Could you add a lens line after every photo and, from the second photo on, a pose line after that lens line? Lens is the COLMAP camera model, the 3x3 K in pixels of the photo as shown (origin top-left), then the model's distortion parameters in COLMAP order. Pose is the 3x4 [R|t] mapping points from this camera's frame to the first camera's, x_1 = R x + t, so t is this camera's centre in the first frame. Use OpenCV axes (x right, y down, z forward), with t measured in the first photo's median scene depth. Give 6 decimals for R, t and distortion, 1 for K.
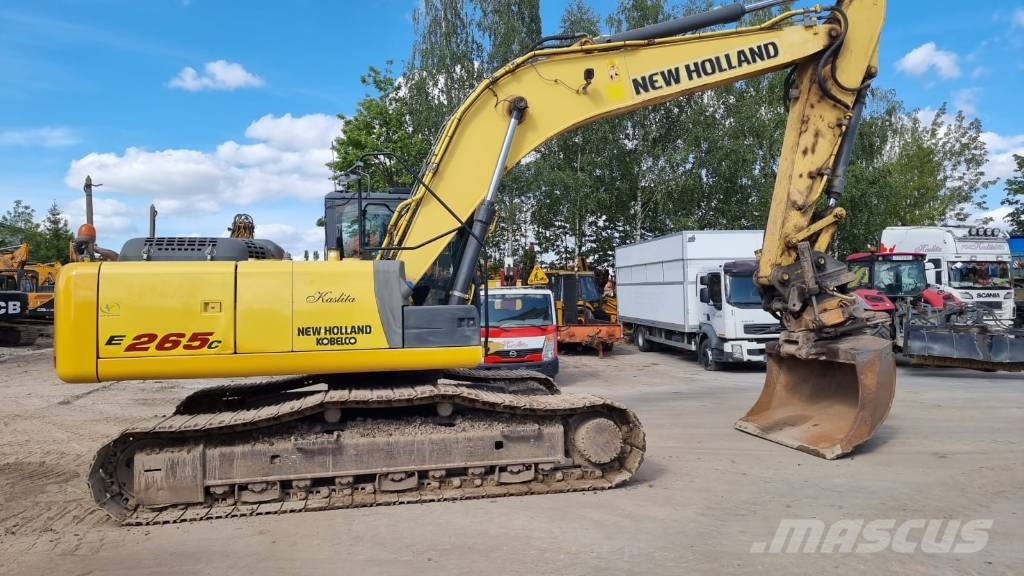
lens RADIAL K [[720.0, 0, 501.5], [0, 720.0, 280.8], [0, 0, 1]] dist [0.073131, -0.060422]
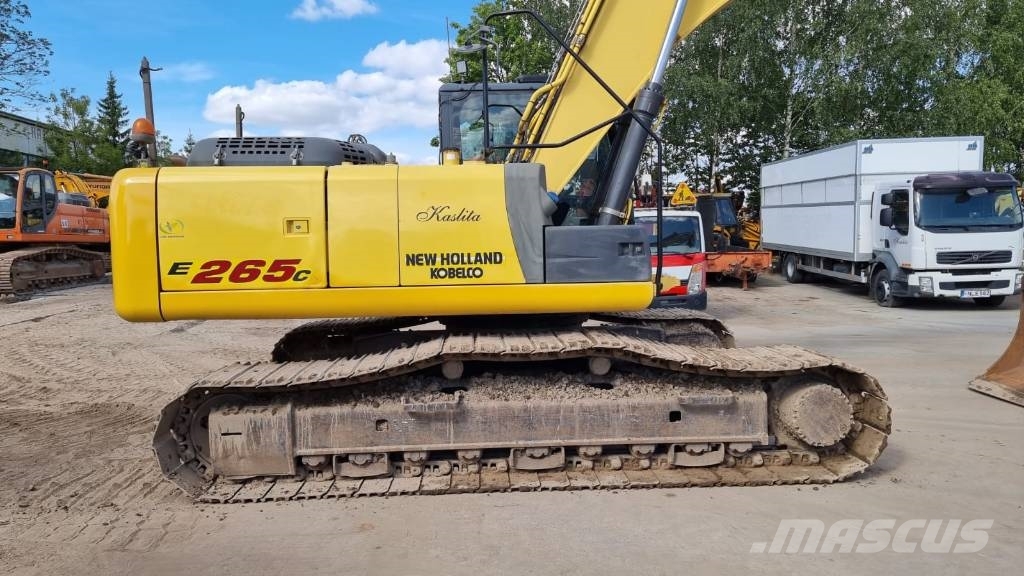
lens RADIAL K [[720.0, 0, 506.5], [0, 720.0, 280.7], [0, 0, 1]] dist [0.073131, -0.060422]
pose [[0.988953, 0.011042, -0.147817, -0.065190], [0.003940, 0.994911, 0.100680, 0.016266], [0.148176, -0.100150, 0.983877, 0.266558]]
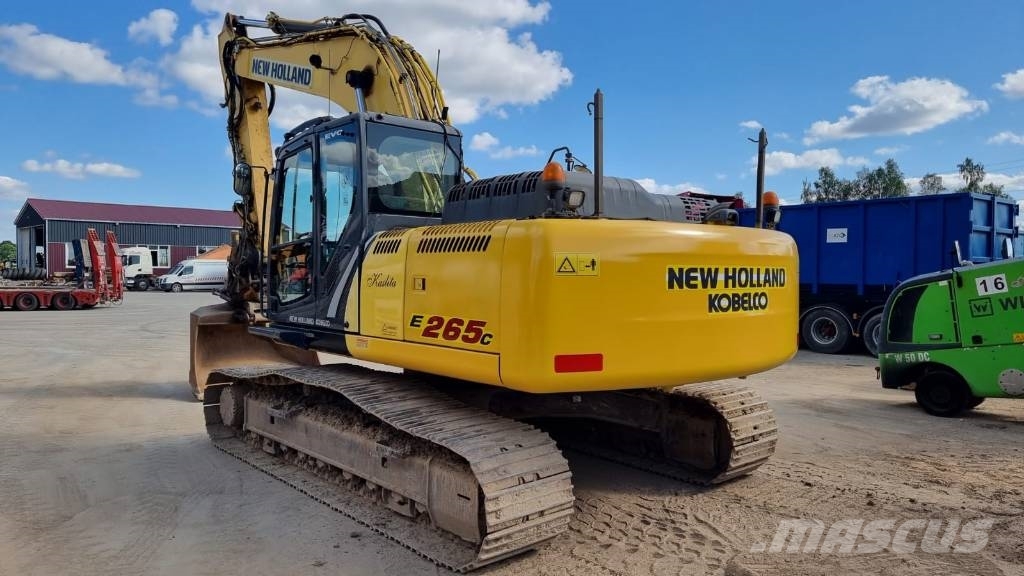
lens RADIAL K [[720.0, 0, 508.9], [0, 720.0, 282.1], [0, 0, 1]] dist [0.073131, -0.060422]
pose [[0.501628, 0.045896, -0.863865, 0.208017], [0.009970, 0.998219, 0.058824, -0.008630], [0.865026, -0.038121, 0.500277, 0.633188]]
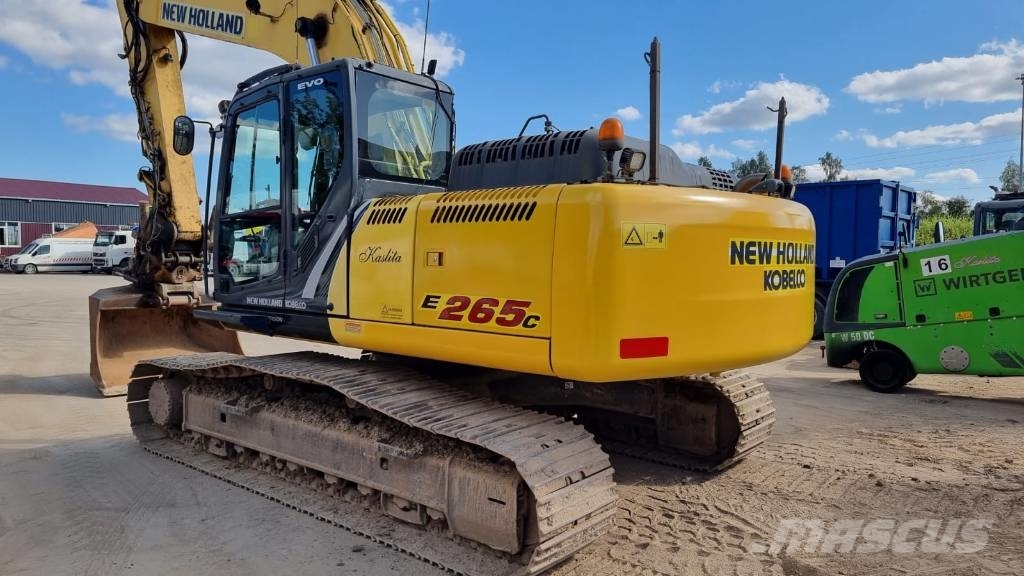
lens RADIAL K [[720.0, 0, 513.4], [0, 720.0, 288.9], [0, 0, 1]] dist [0.073131, -0.060422]
pose [[0.634119, 0.072684, -0.769812, 0.060638], [-0.003533, 0.995834, 0.091115, 0.003951], [0.773228, -0.055058, 0.631734, 0.570683]]
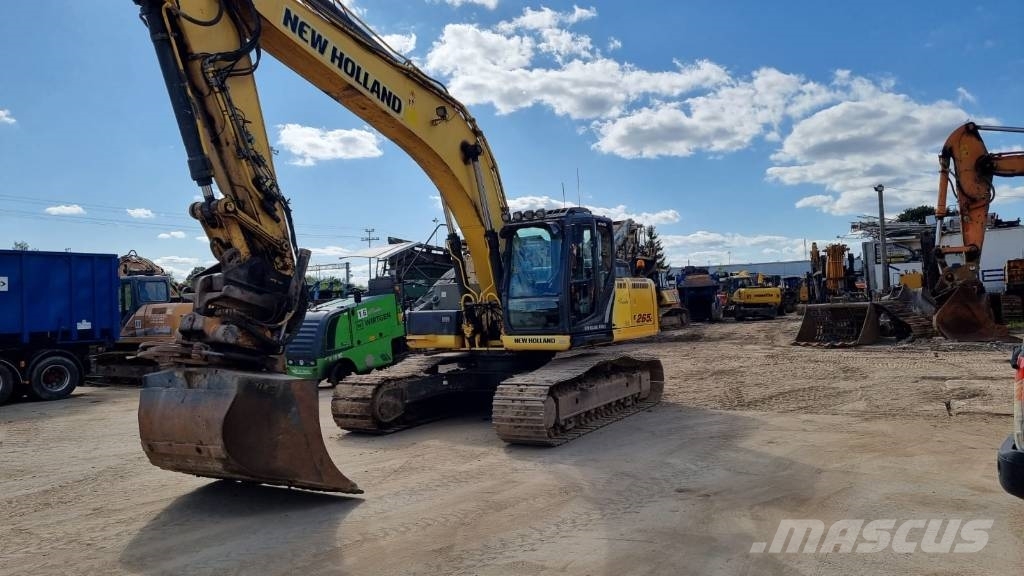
lens RADIAL K [[720.0, 0, 520.1], [0, 720.0, 288.0], [0, 0, 1]] dist [0.073131, -0.060422]
pose [[0.643783, 0.022095, 0.764889, -2.056123], [-0.007370, 0.999716, -0.022675, 0.045257], [-0.765173, 0.008960, 0.643762, -0.017952]]
